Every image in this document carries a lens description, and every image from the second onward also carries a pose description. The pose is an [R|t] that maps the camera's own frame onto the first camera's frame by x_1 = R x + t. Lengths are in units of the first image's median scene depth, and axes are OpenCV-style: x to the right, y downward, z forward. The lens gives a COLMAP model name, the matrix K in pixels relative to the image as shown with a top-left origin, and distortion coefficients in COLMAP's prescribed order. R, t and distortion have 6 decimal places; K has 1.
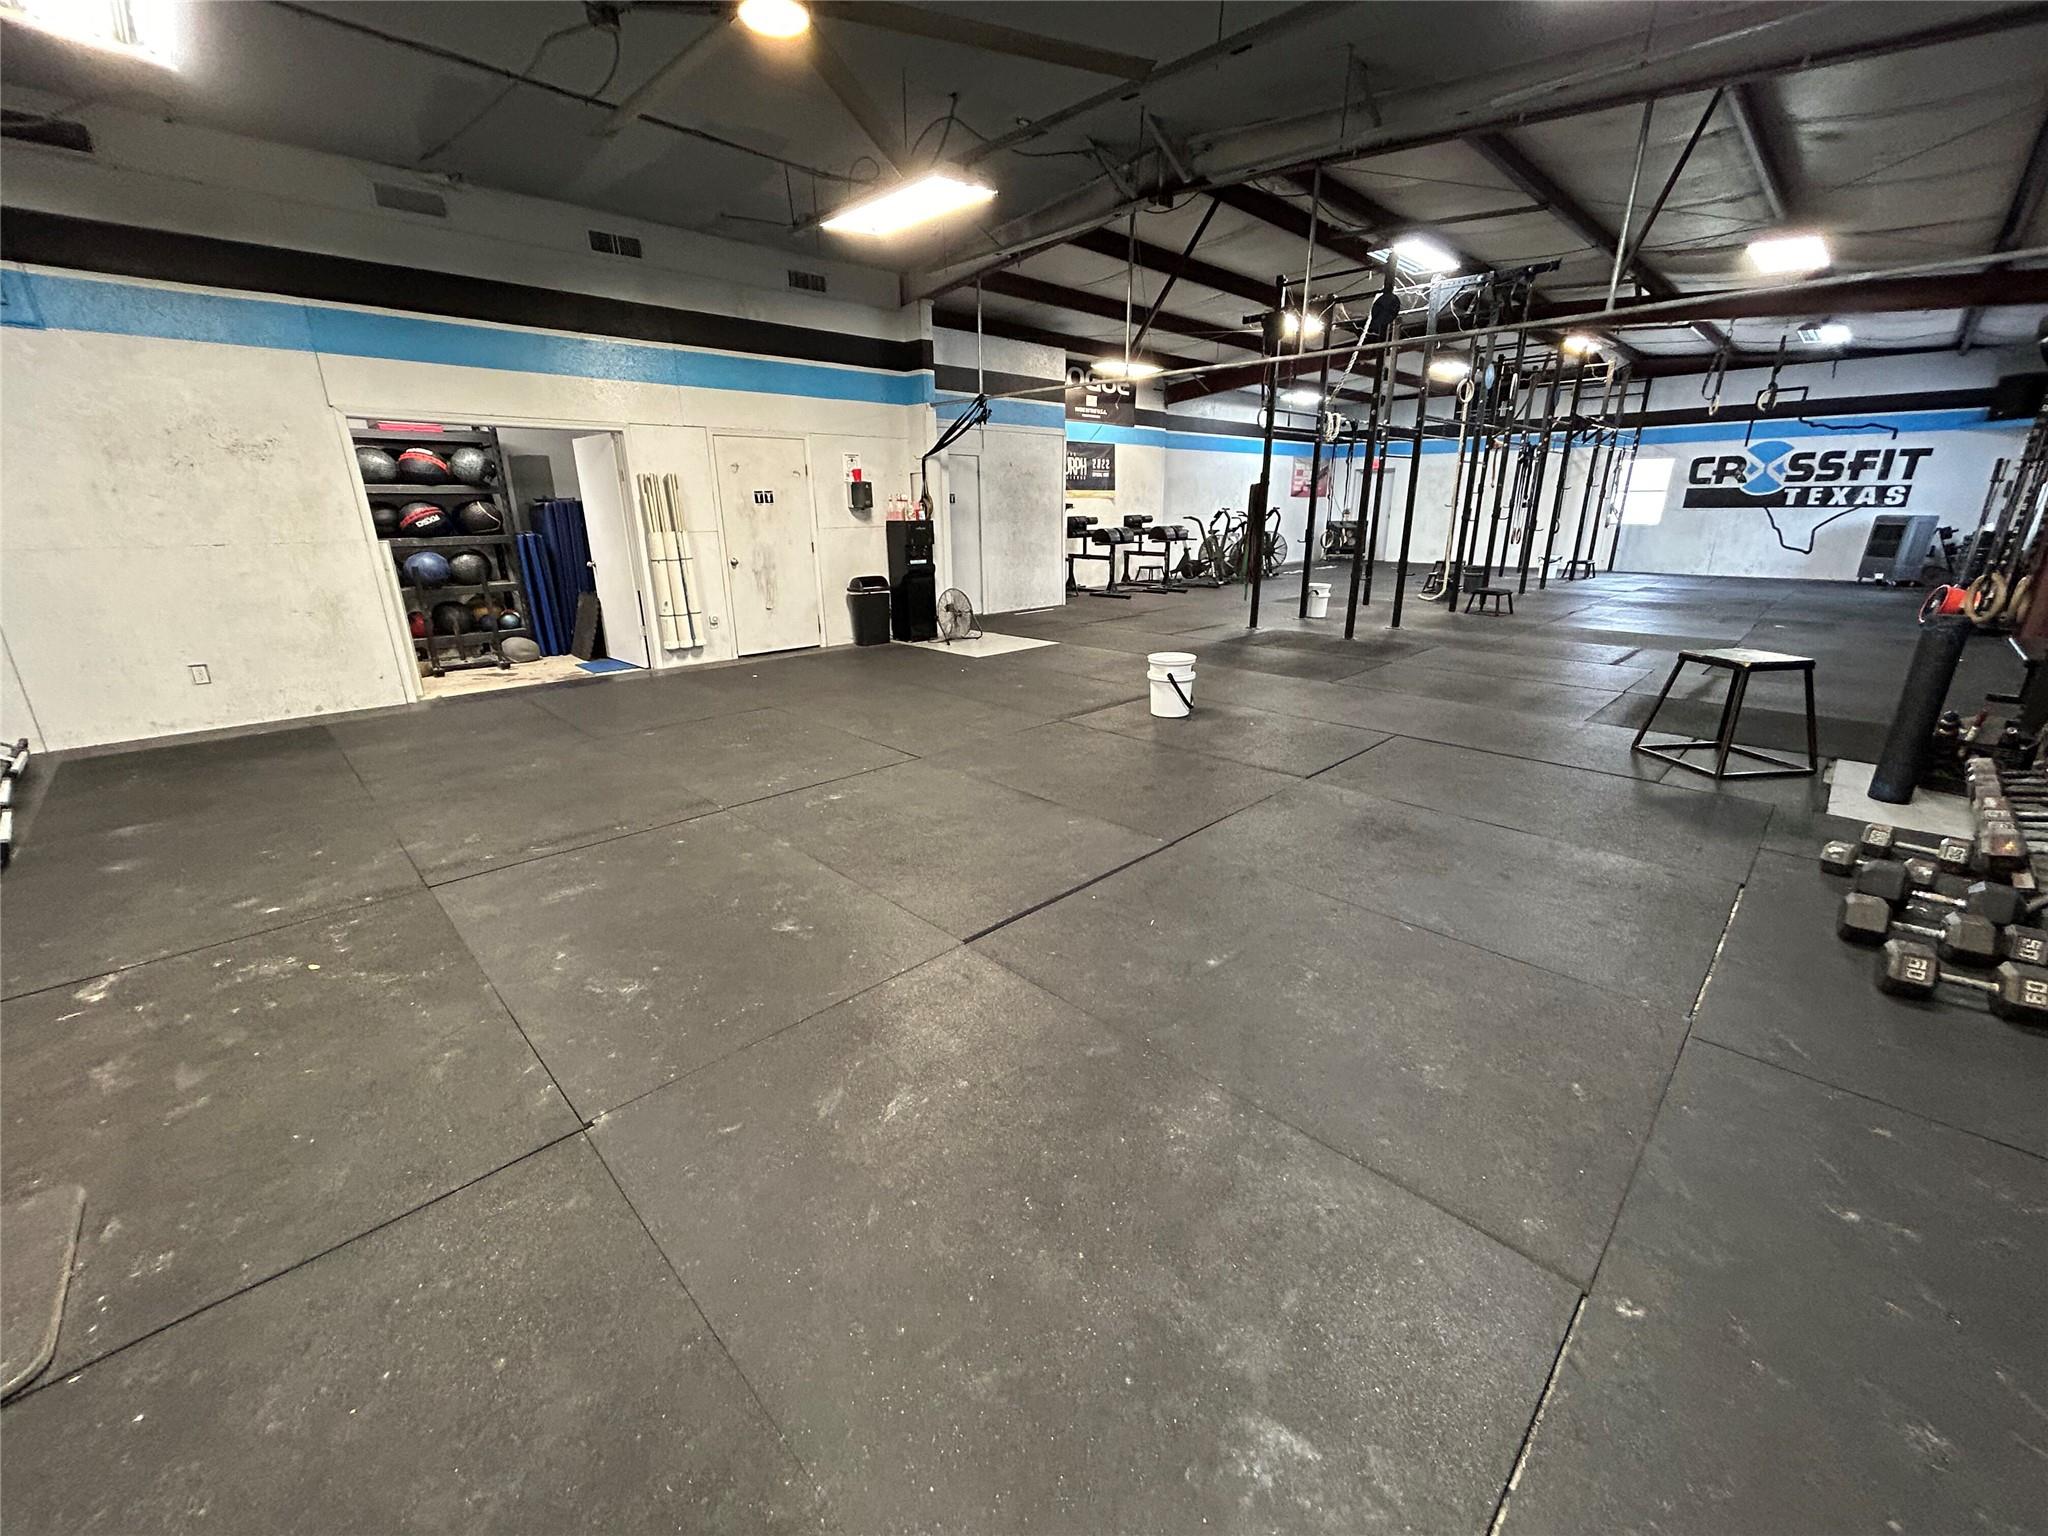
lens RADIAL K [[819.7, 0, 1030.2], [0, 819.7, 764.9], [0, 0, 1]] dist [0.000504, -0.000041]
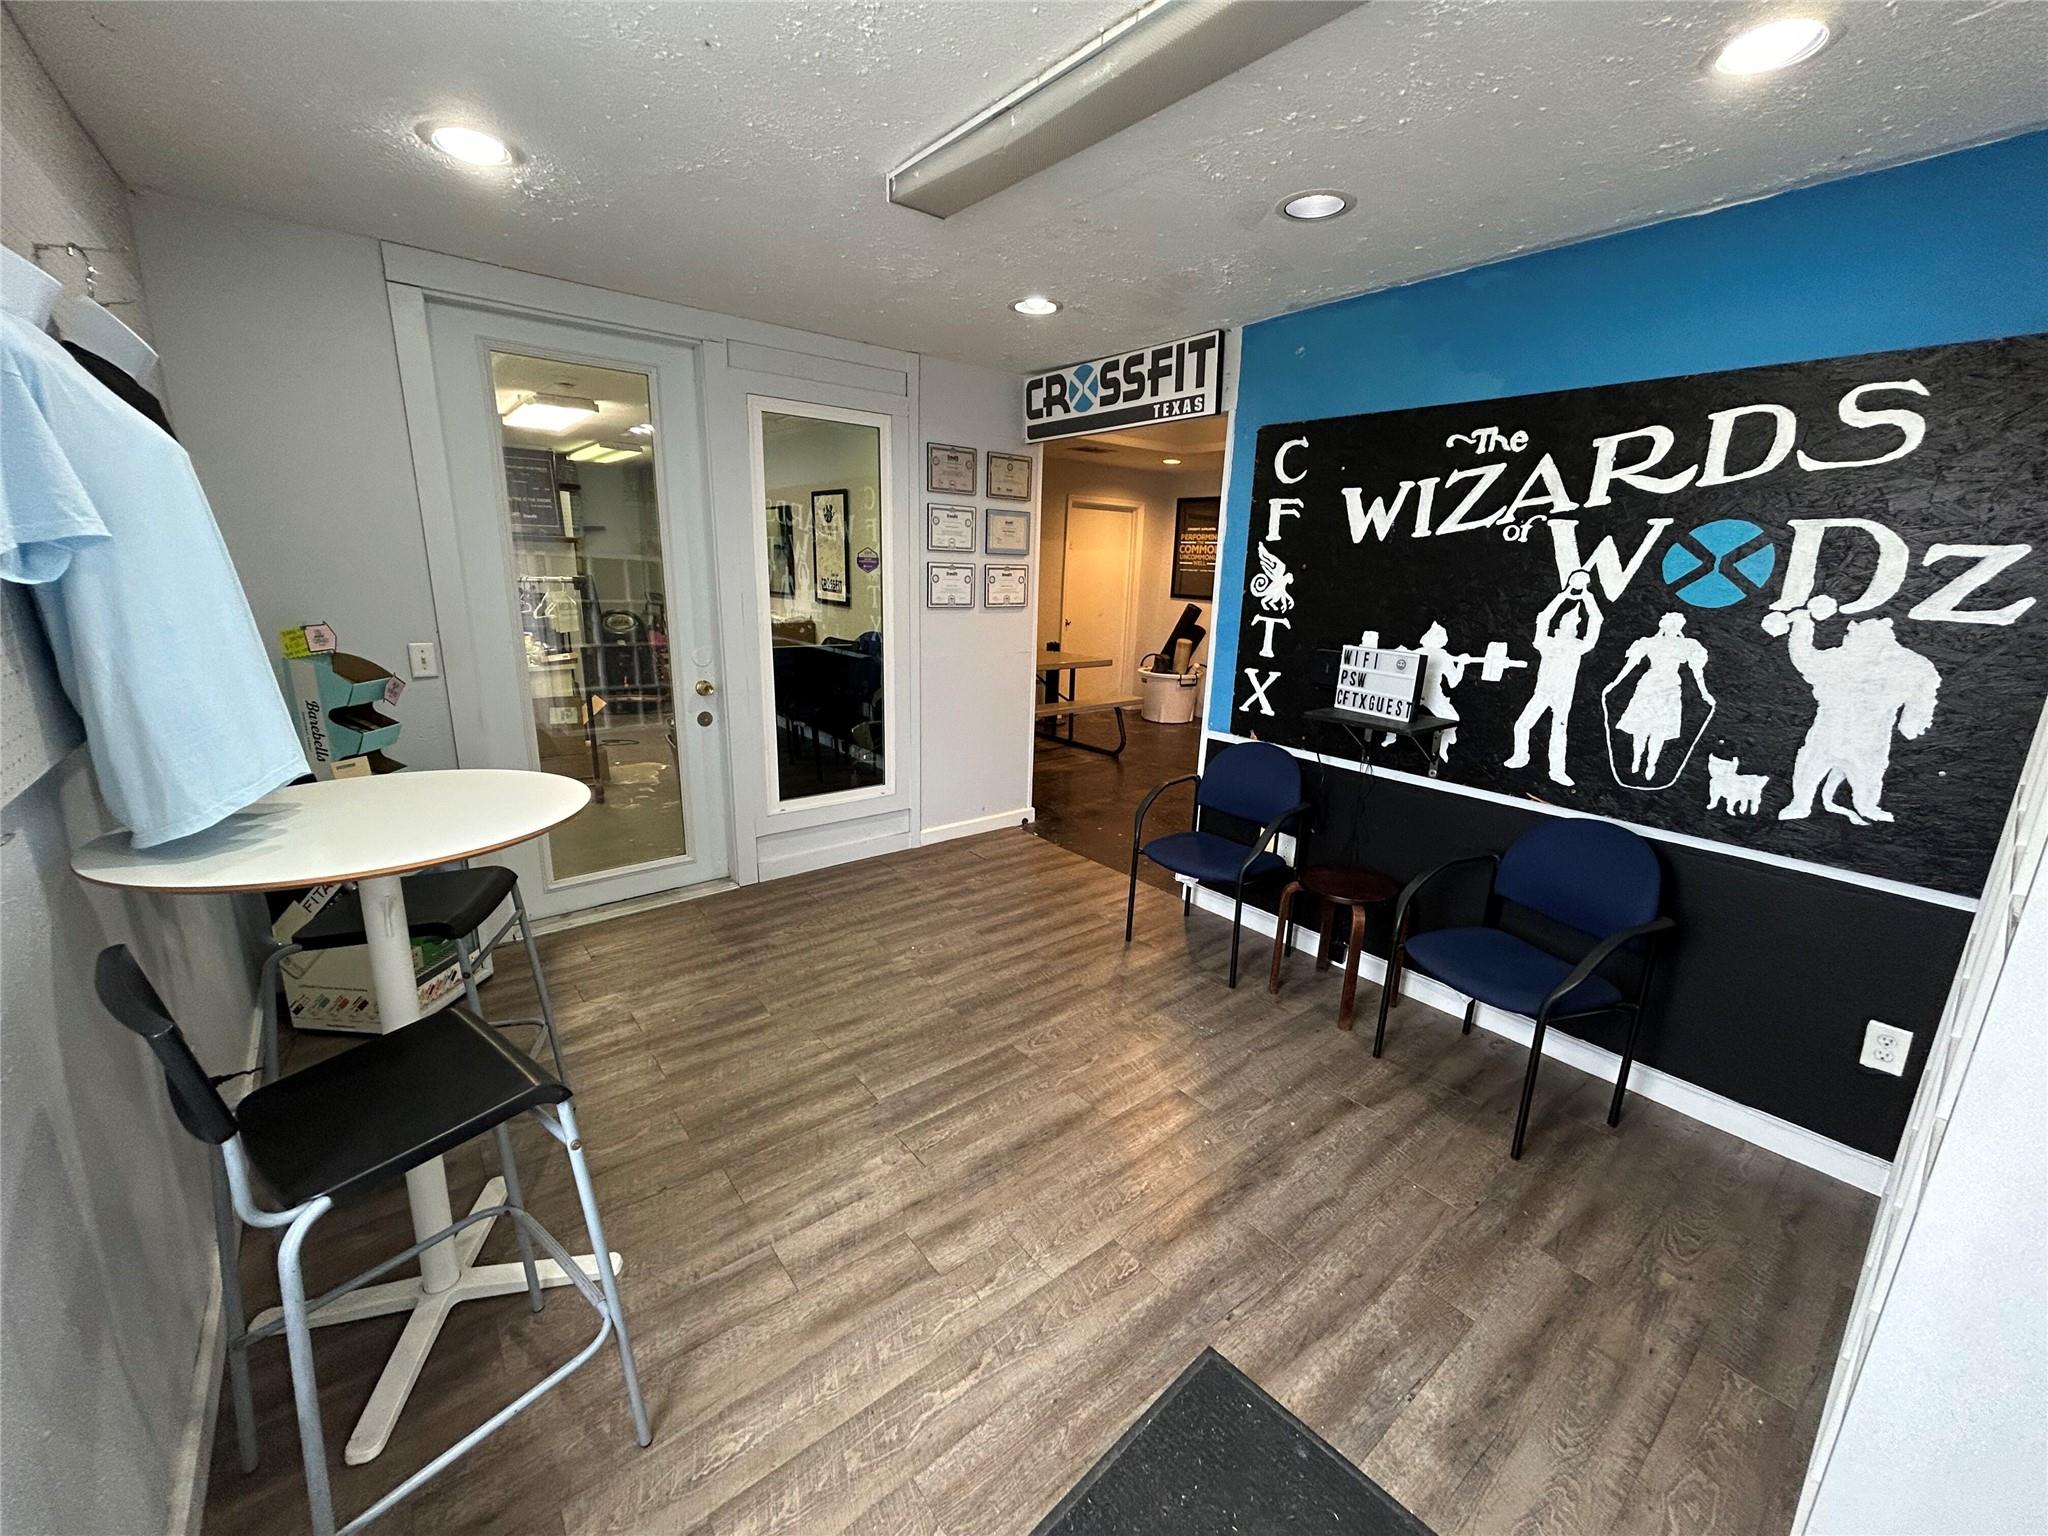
lens RADIAL K [[820.4, 0, 1028.8], [0, 820.4, 765.8], [0, 0, 1]] dist [0.000108, 0.000317]
pose [[0.995168, 0.055382, -0.081077, 1.546618], [-0.060711, 0.996049, -0.064813, -0.010557], [0.077168, 0.069422, 0.994598, 0.580492]]
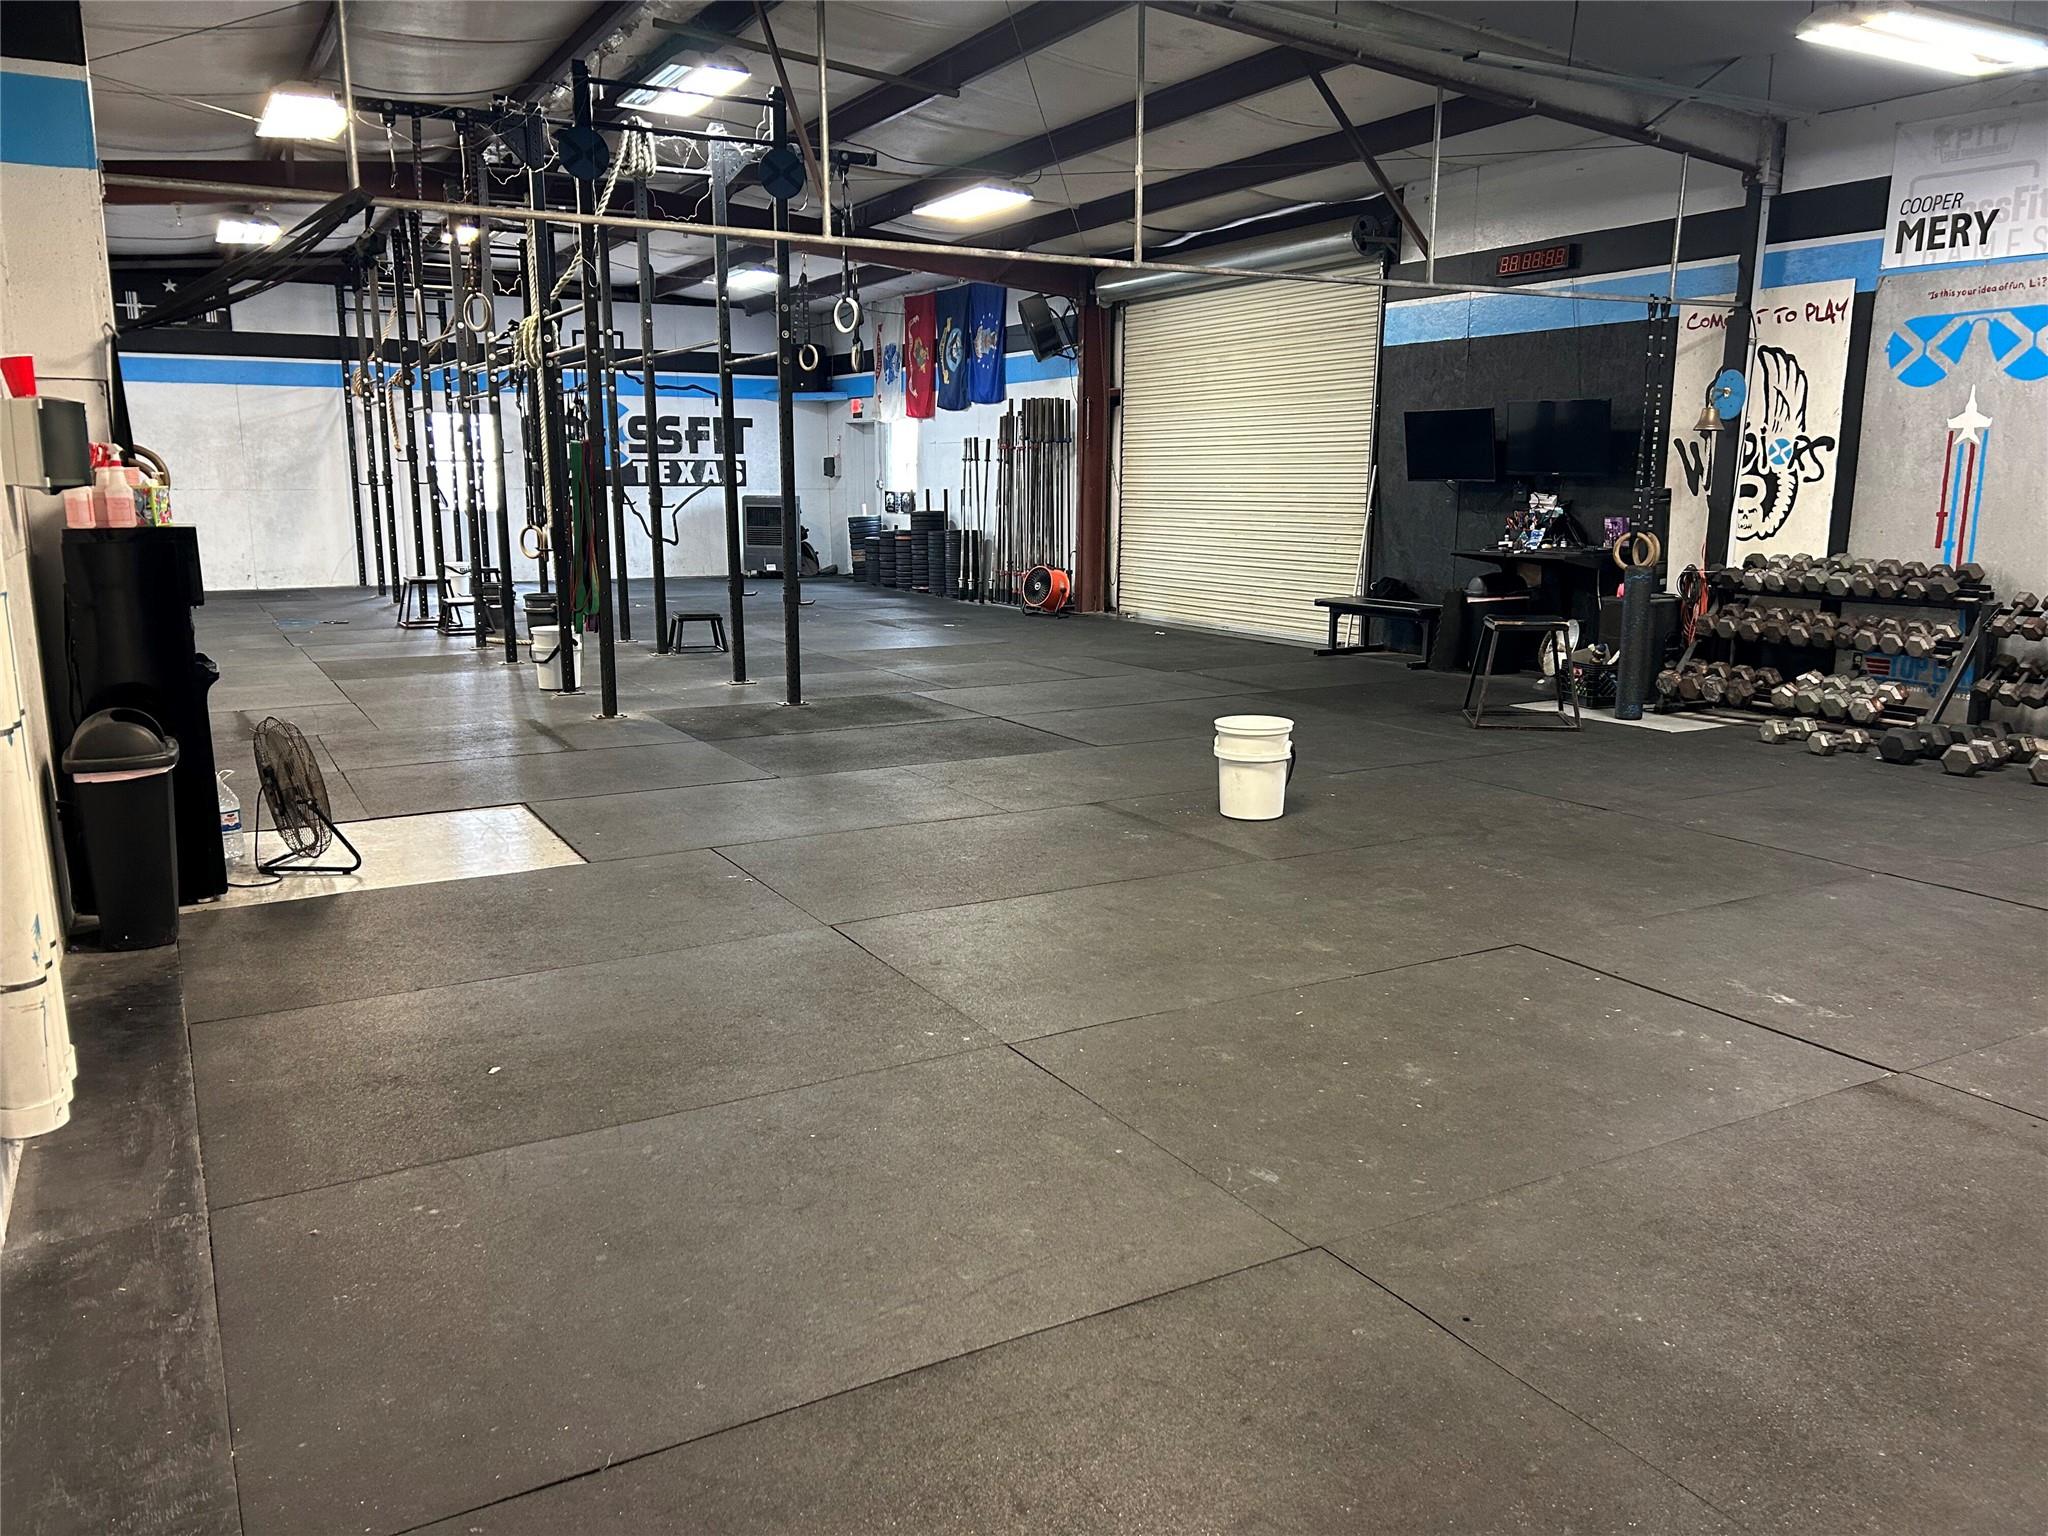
lens RADIAL K [[1533.8, 0, 1018.3], [0, 1533.8, 770.4], [0, 0, 1]] dist [0.070654, -0.081226]
pose [[0.266509, -0.175438, 0.947731, -0.620607], [0.290040, 0.952315, 0.094725, -0.164387], [-0.919157, 0.249635, 0.304684, 0.522818]]
